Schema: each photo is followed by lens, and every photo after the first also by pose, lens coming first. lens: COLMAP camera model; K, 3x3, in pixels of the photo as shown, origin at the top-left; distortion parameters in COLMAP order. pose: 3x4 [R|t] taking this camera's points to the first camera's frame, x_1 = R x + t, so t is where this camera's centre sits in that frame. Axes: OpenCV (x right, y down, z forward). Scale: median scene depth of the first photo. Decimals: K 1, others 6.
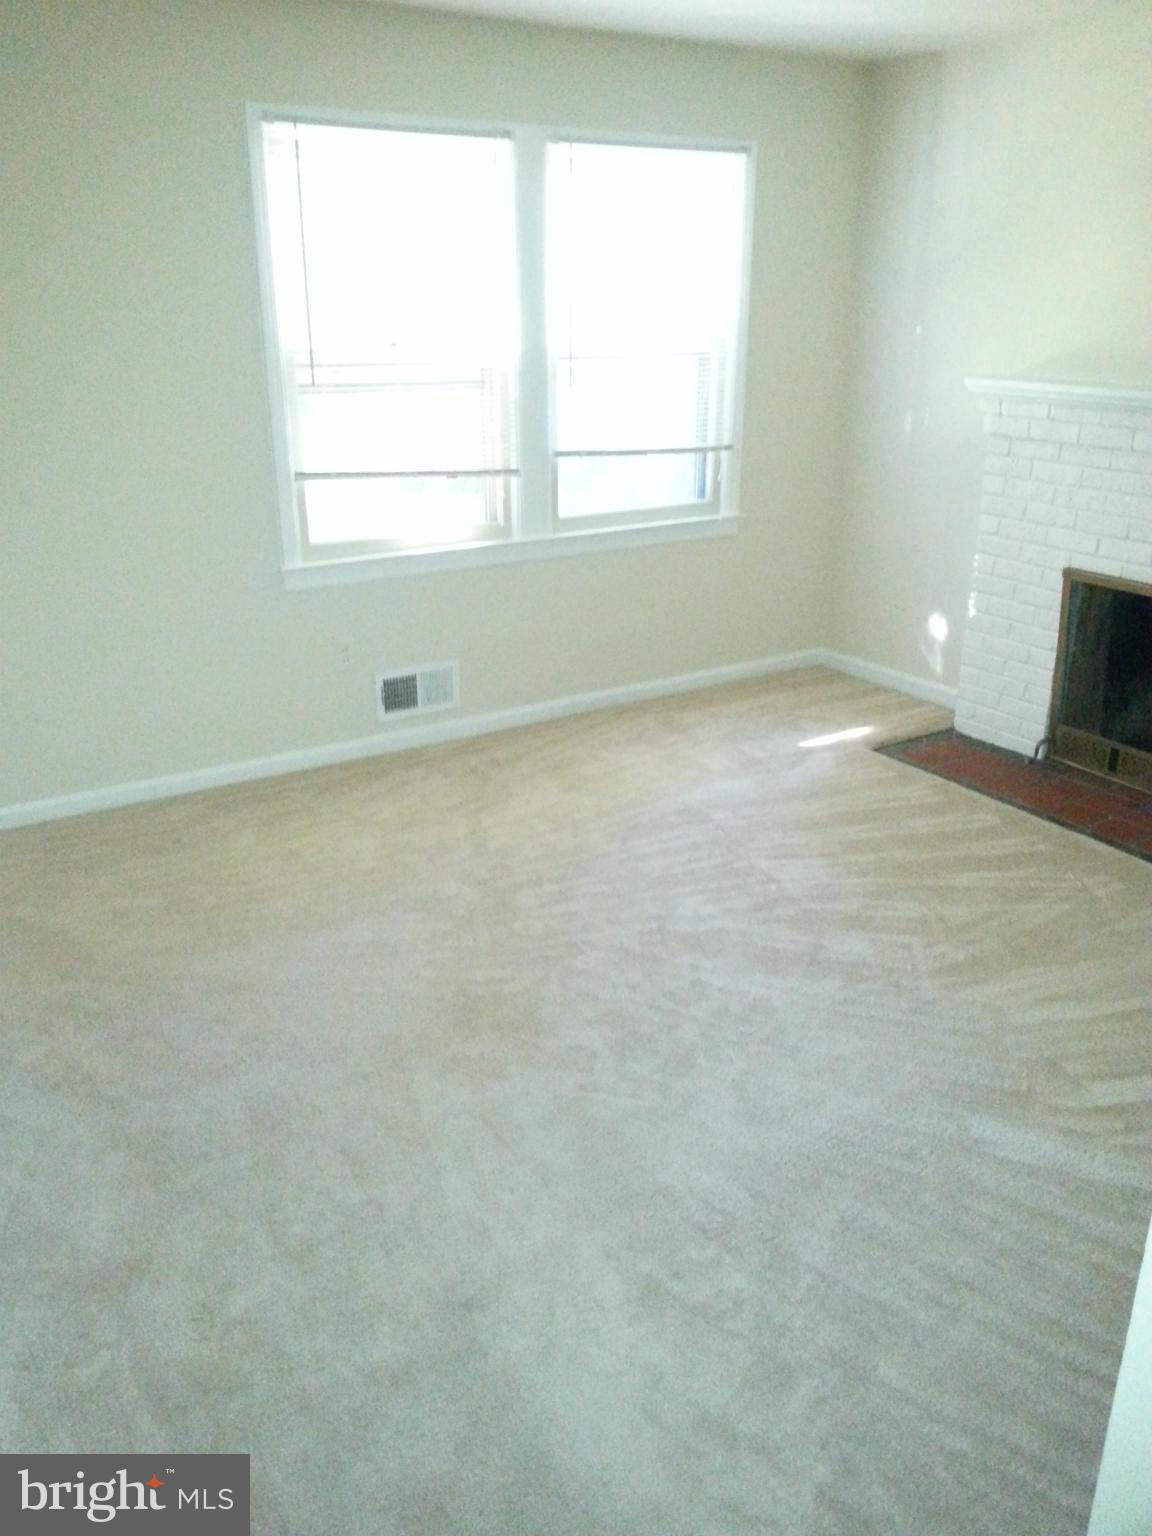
lens RADIAL K [[1264.8, 0, 576.0], [0, 1264.8, 768.0], [0, 0, 1]] dist [0.068062, -0.005479]
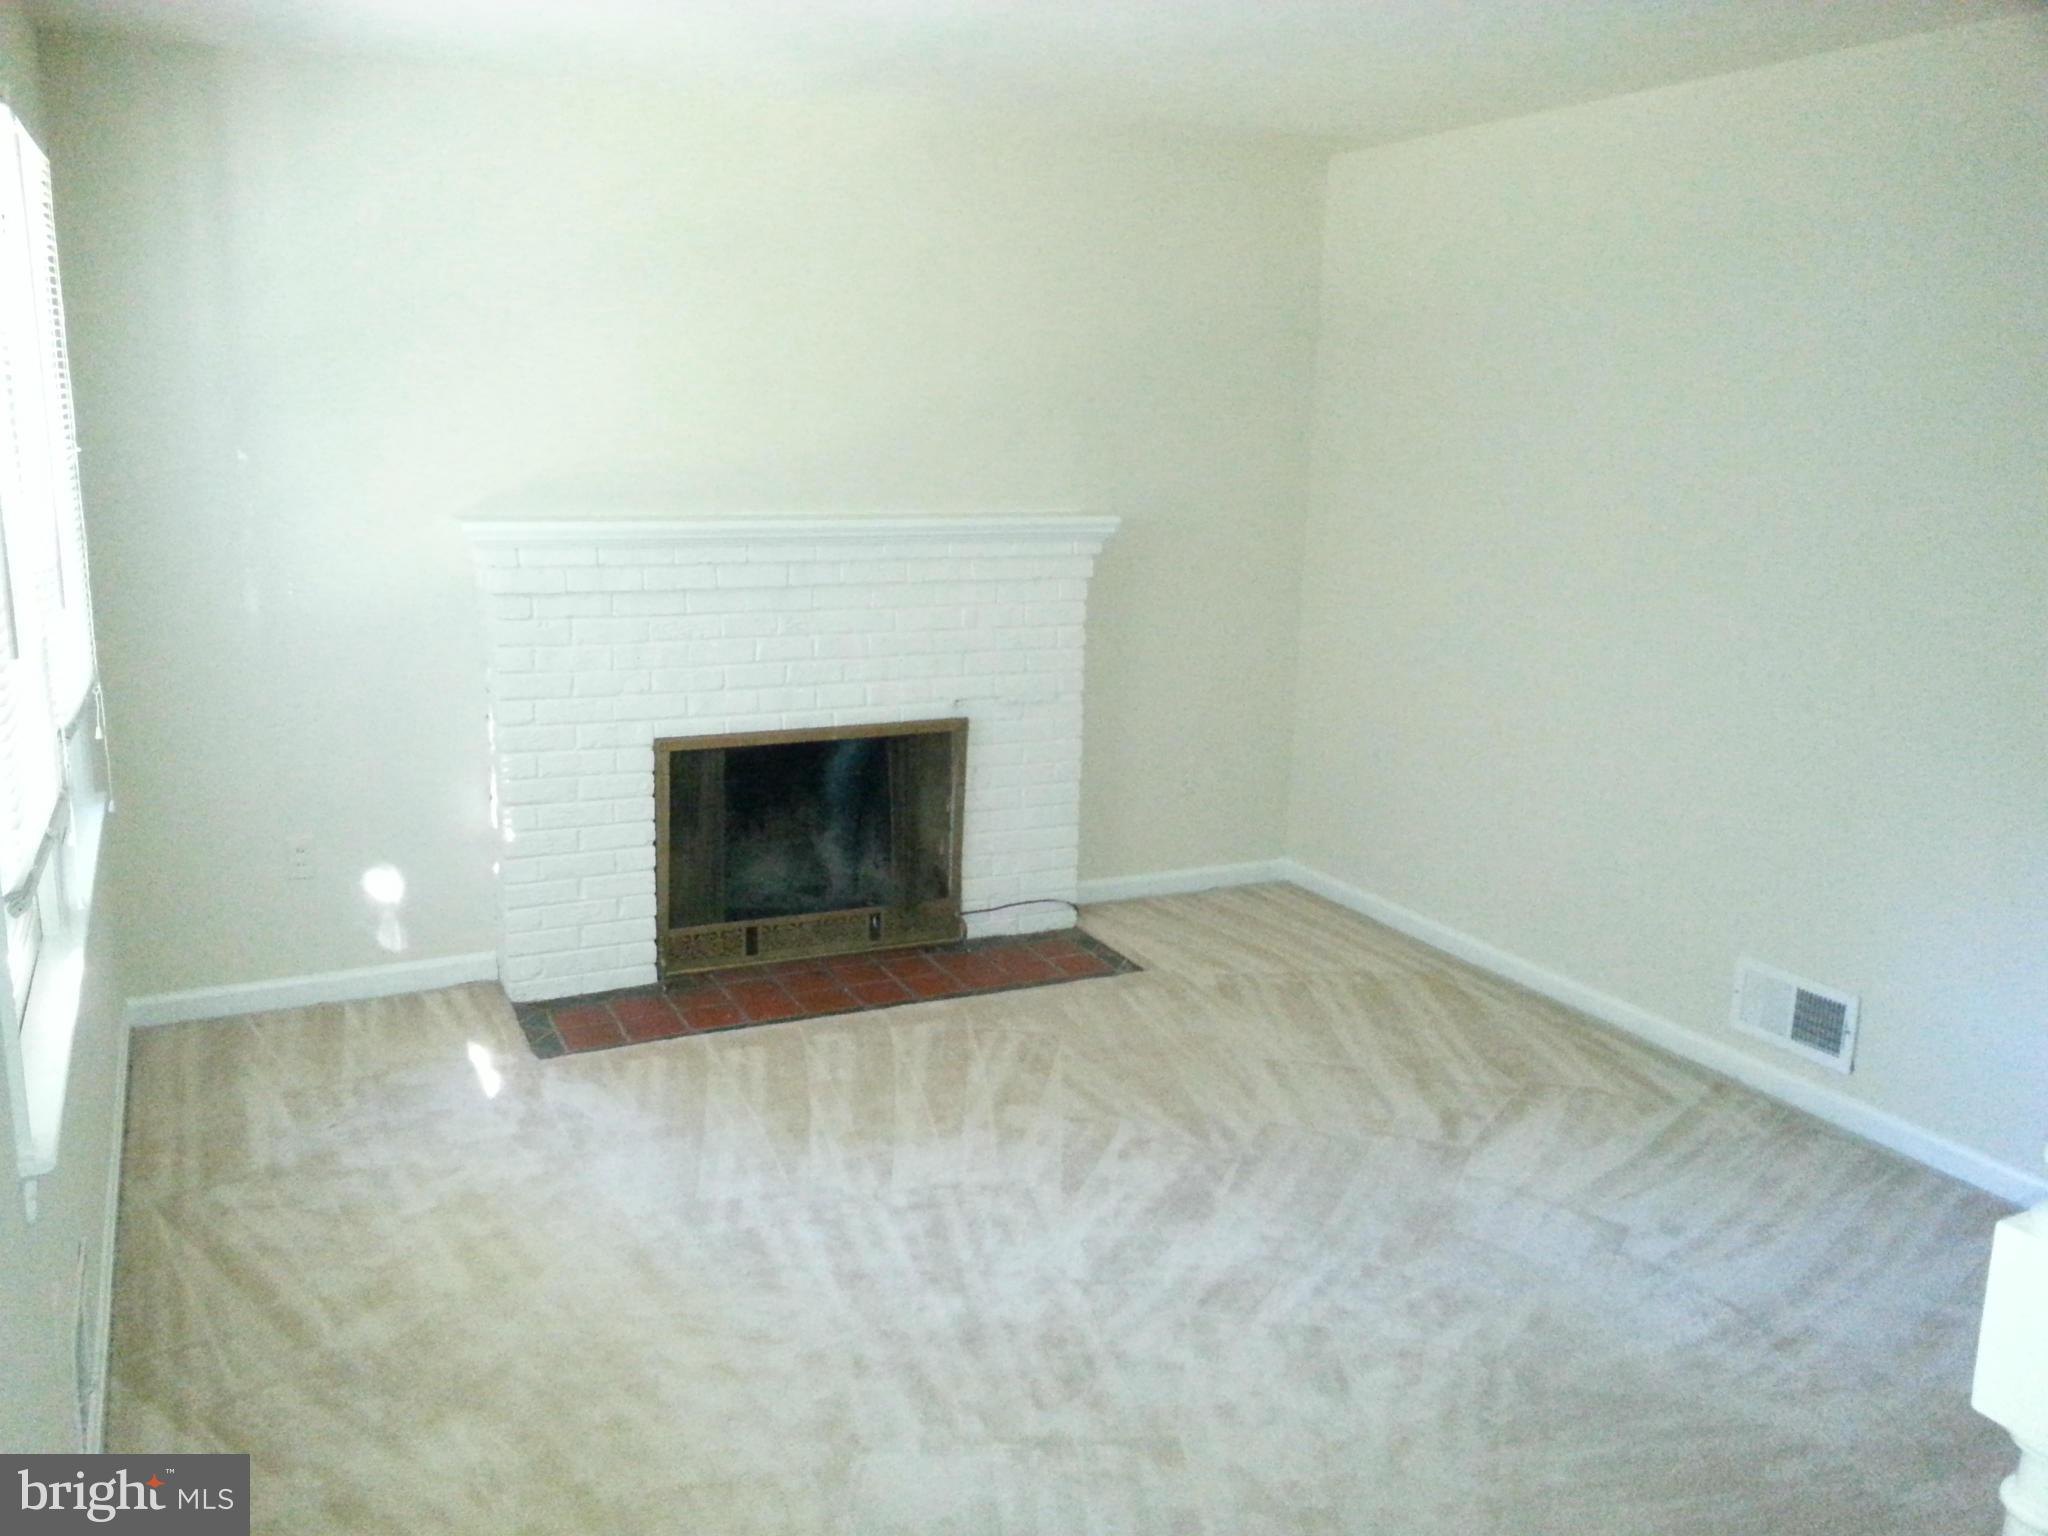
lens RADIAL K [[1686.4, 0, 1024.0], [0, 1686.4, 768.0], [0, 0, 1]] dist [0.068062, -0.005479]
pose [[0.120836, -0.216773, 0.968715, -0.612246], [0.339147, 0.926160, 0.164945, -0.235379], [-0.932940, 0.308606, 0.185431, 0.593774]]
